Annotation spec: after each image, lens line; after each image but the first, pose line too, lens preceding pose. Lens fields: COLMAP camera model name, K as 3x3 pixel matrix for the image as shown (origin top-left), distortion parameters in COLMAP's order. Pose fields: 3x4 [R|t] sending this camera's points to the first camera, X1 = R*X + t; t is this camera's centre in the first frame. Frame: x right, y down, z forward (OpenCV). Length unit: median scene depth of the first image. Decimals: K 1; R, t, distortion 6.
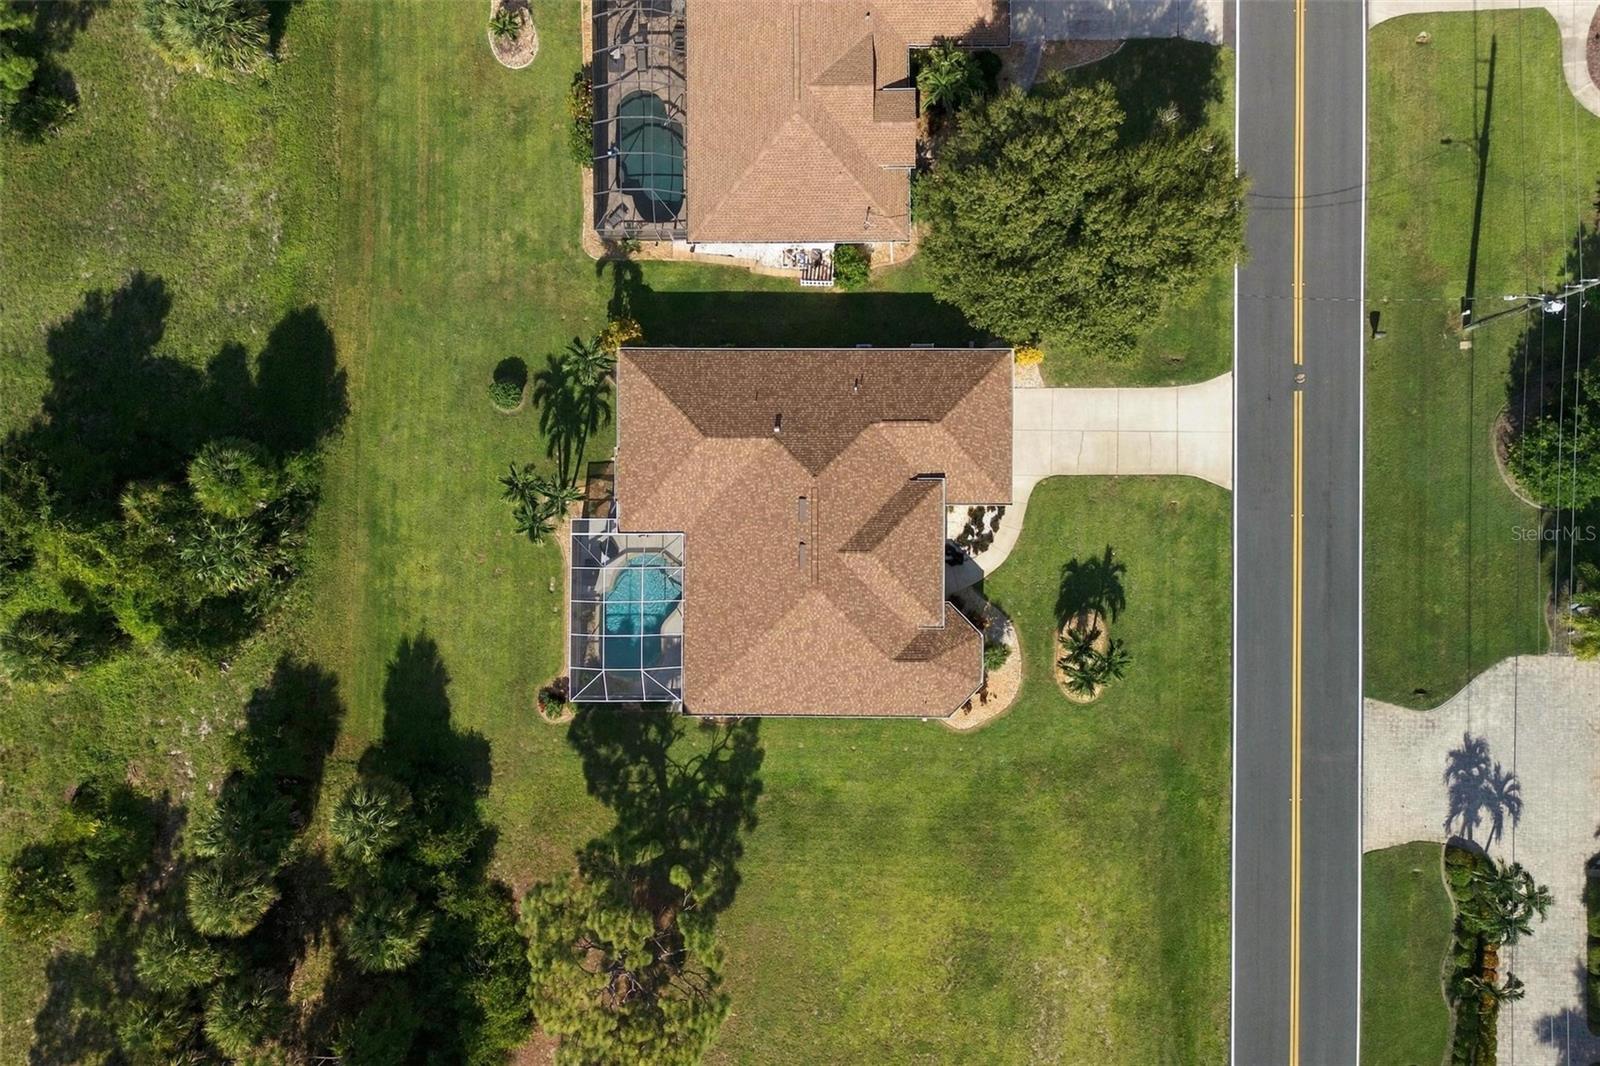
lens RADIAL K [[1167.1, 0, 792.7], [0, 1167.1, 564.3], [0, 0, 1]] dist [0.054305, -0.067412]
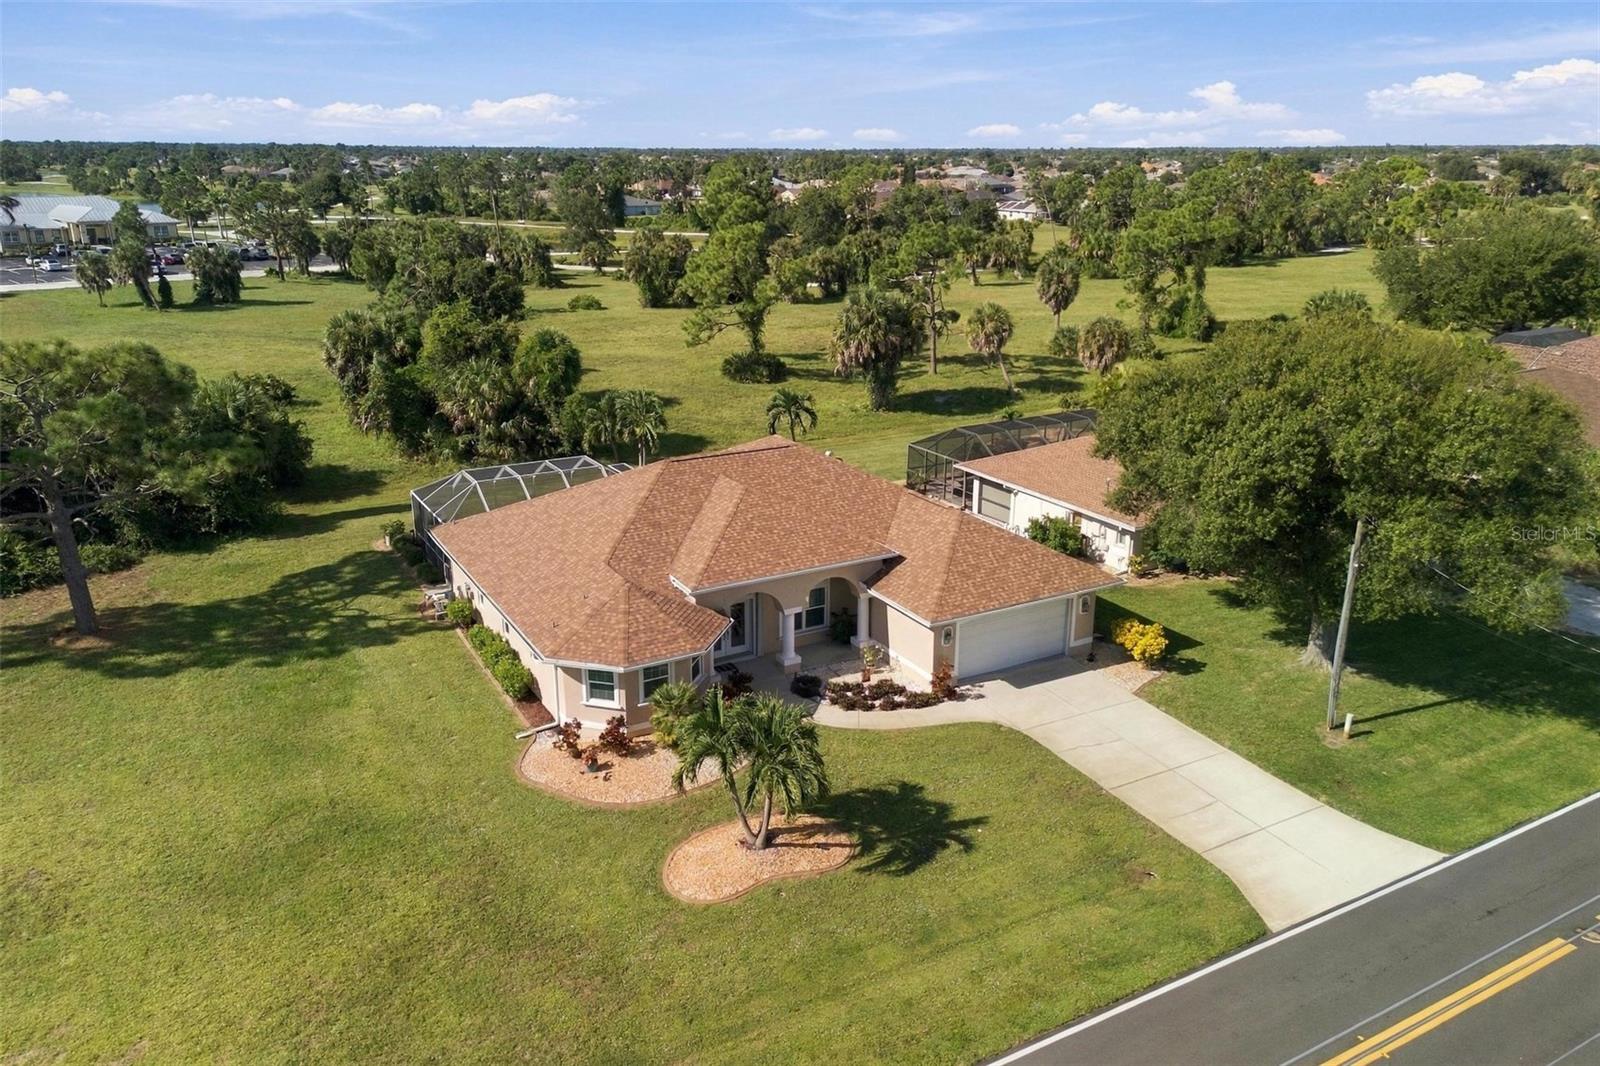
lens RADIAL K [[1167.1, 0, 792.7], [0, 1167.1, 564.3], [0, 0, 1]] dist [0.054305, -0.067412]
pose [[0.491713, 0.295433, -0.819108, 0.594622], [-0.870711, 0.176541, -0.459016, 0.256797], [0.008998, 0.938910, 0.344044, 0.739291]]
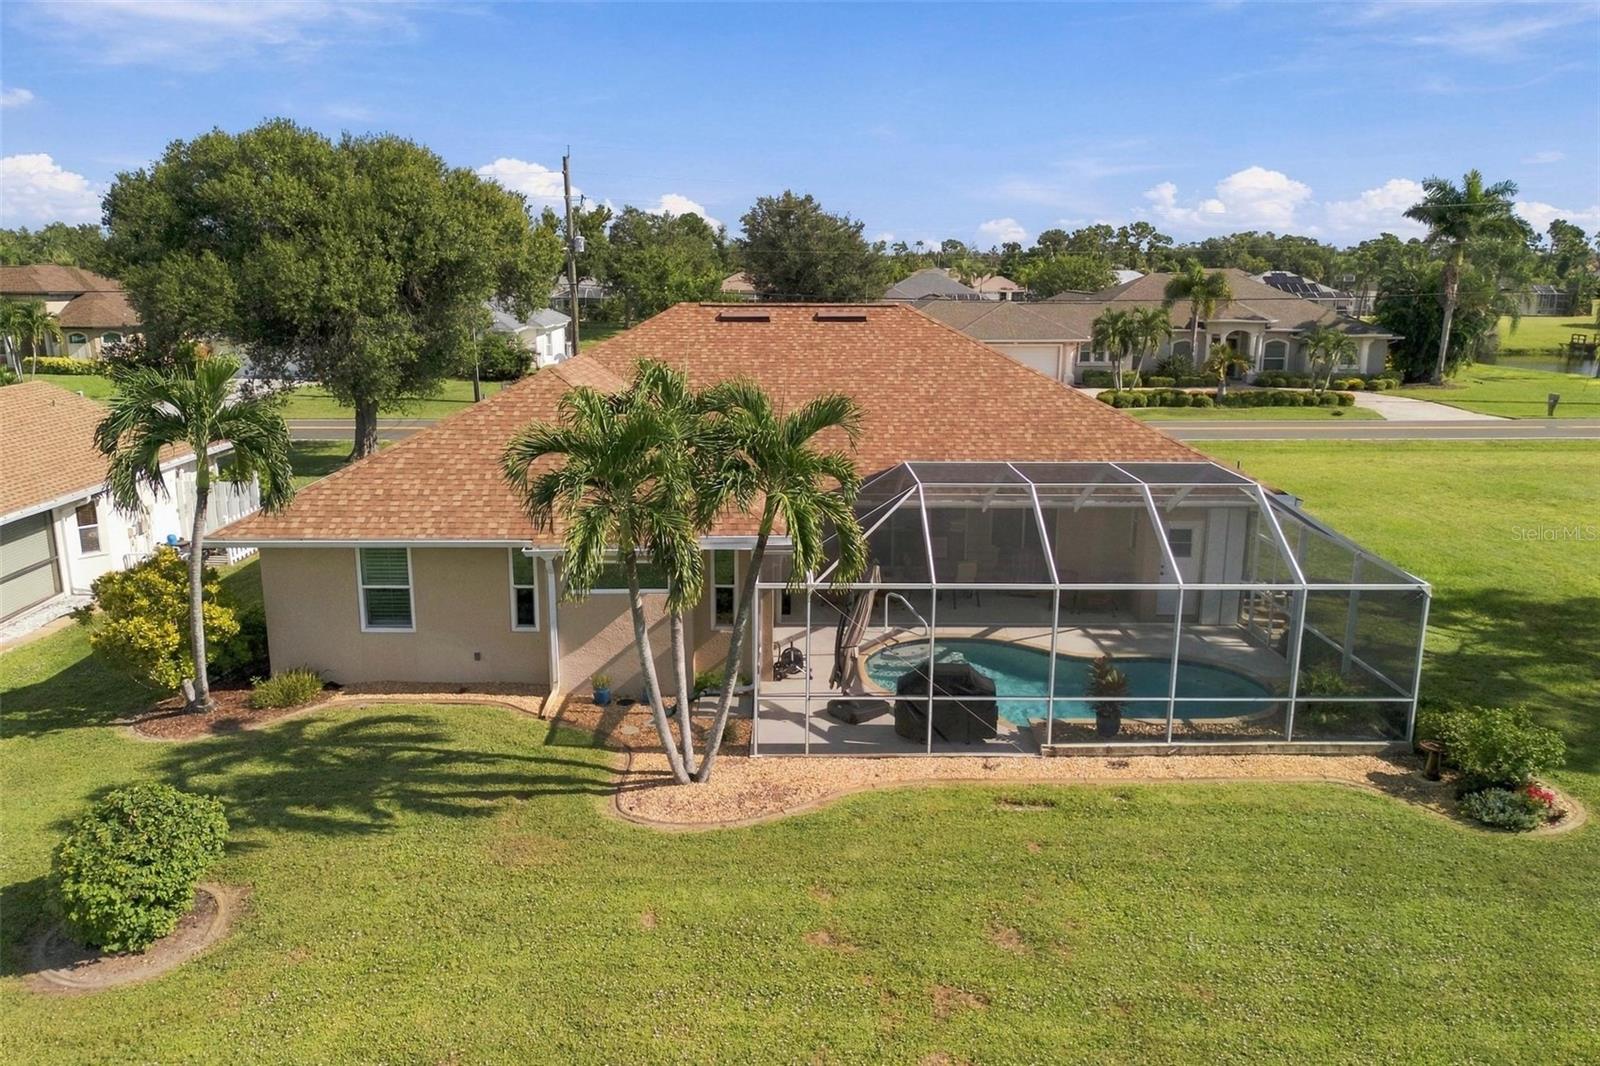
lens RADIAL K [[1167.1, 0, 792.7], [0, 1167.1, 564.3], [0, 0, 1]] dist [0.054305, -0.067412]
pose [[-0.010110, -0.240854, 0.970509, -0.431117], [0.999845, 0.011584, 0.013291, -0.032952], [-0.014443, 0.970492, 0.240700, 0.893908]]
